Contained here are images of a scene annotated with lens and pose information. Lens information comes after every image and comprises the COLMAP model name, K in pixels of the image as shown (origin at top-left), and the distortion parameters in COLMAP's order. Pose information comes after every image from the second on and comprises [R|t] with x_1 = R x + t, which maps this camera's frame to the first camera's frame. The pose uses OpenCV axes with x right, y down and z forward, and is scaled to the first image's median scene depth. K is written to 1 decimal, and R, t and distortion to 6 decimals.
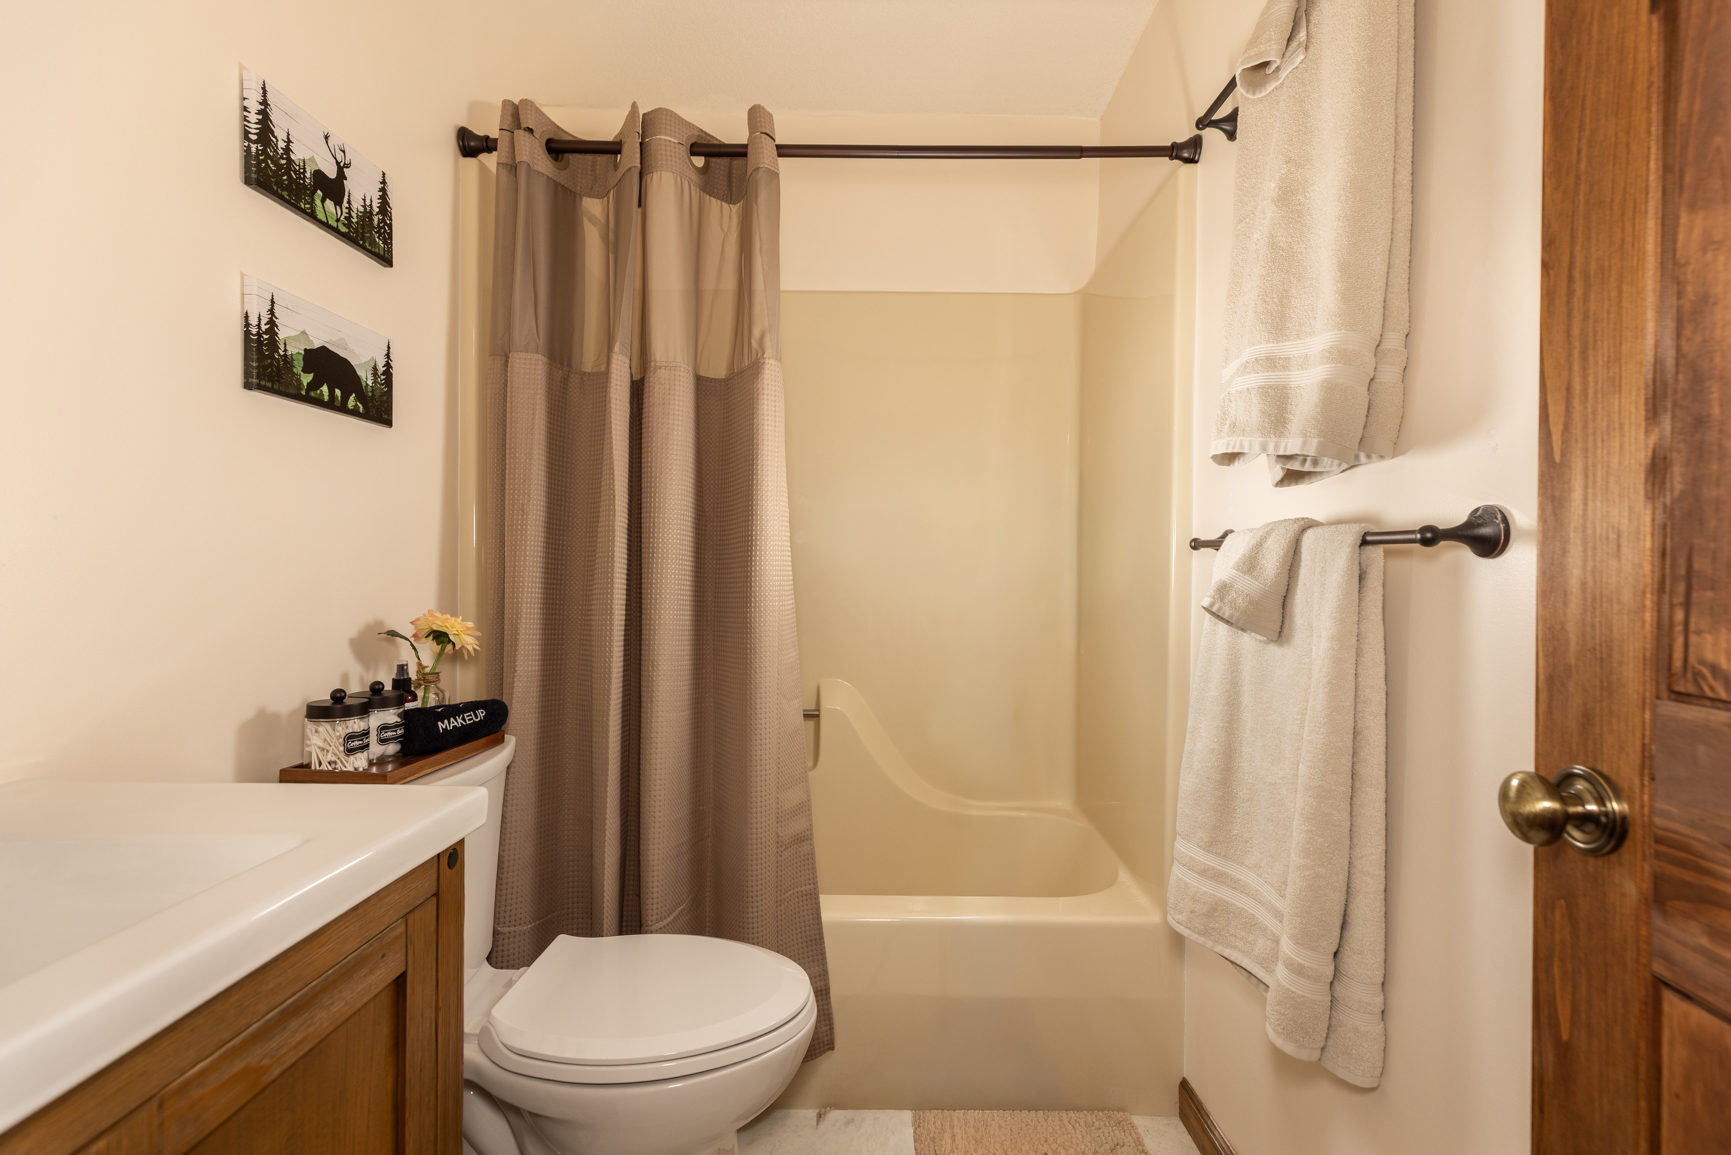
lens RADIAL K [[796.9, 0, 869.5], [0, 796.9, 574.5], [0, 0, 1]] dist [0.010416, -0.004151]
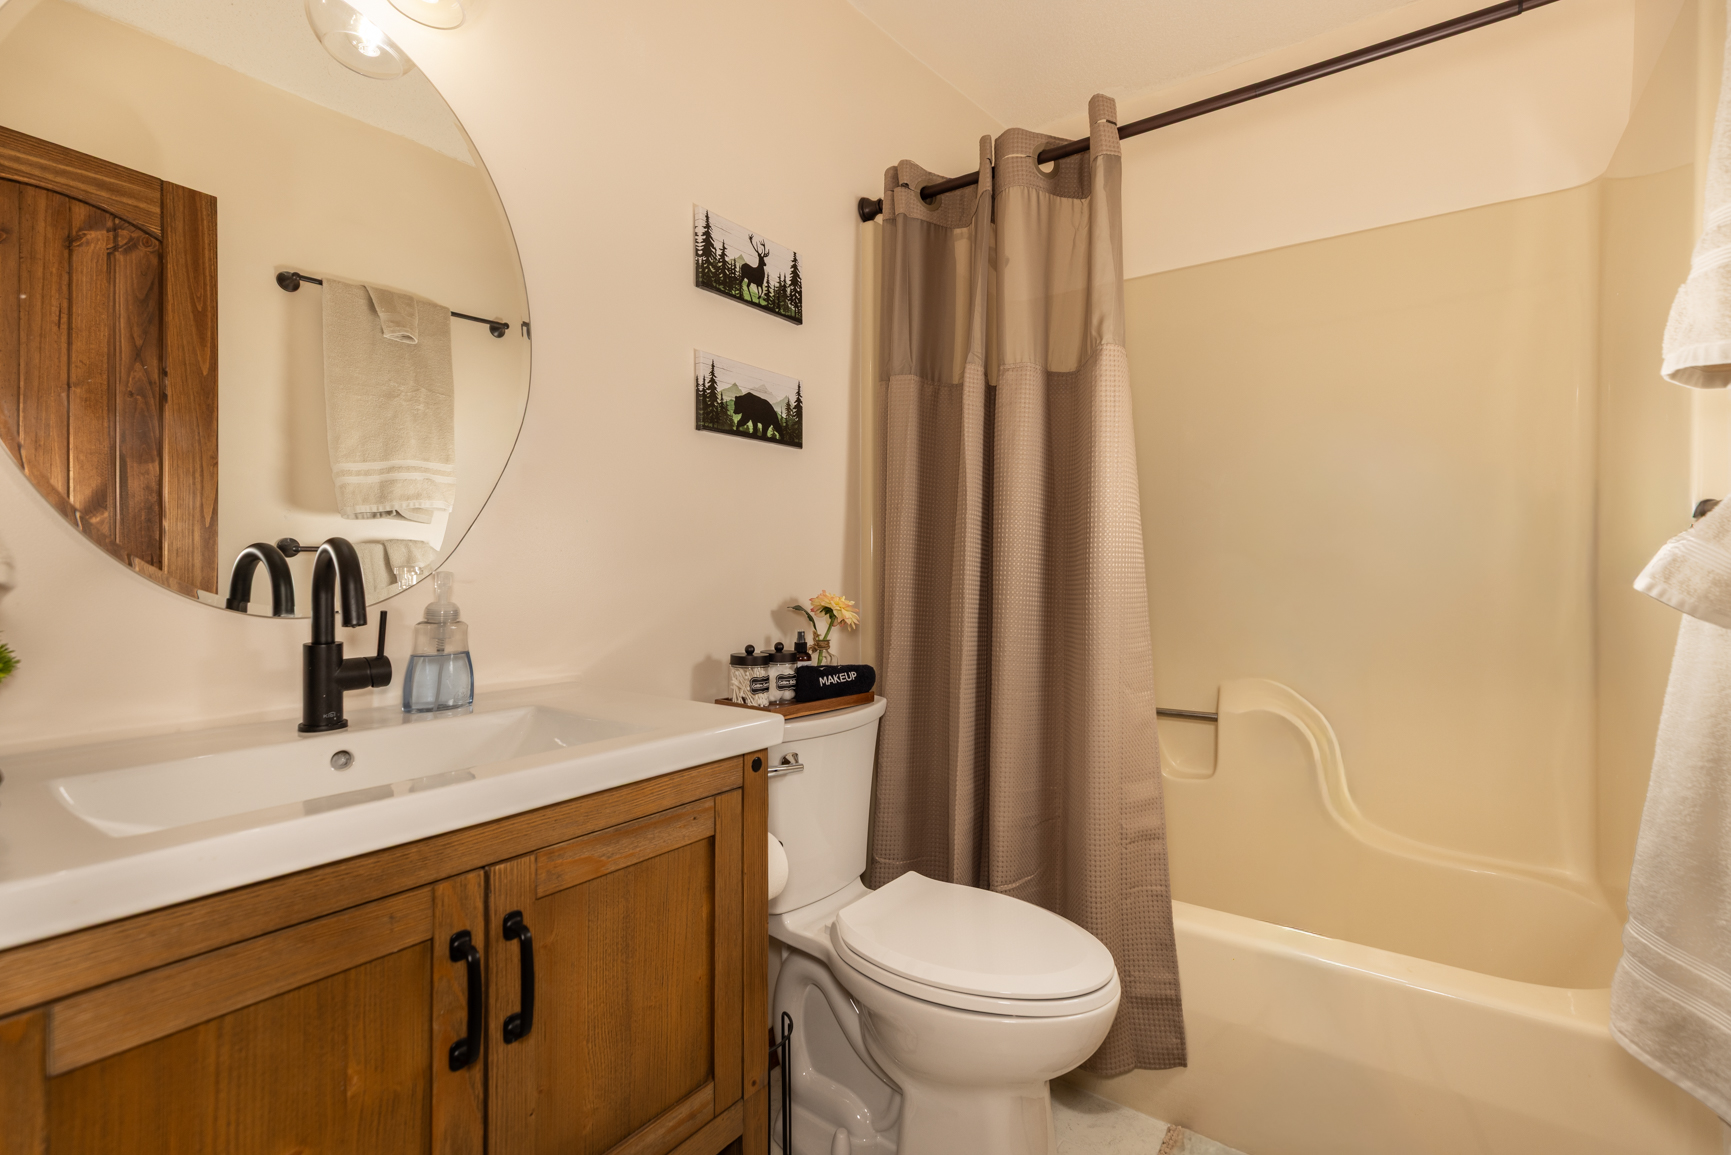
lens RADIAL K [[796.9, 0, 864.1], [0, 796.9, 578.4], [0, 0, 1]] dist [0.010416, -0.004151]
pose [[0.813642, 0.000840, -0.581366, 0.233002], [-0.003453, 0.999988, -0.003389, 0.029600], [0.581356, 0.004765, 0.813635, 0.014189]]
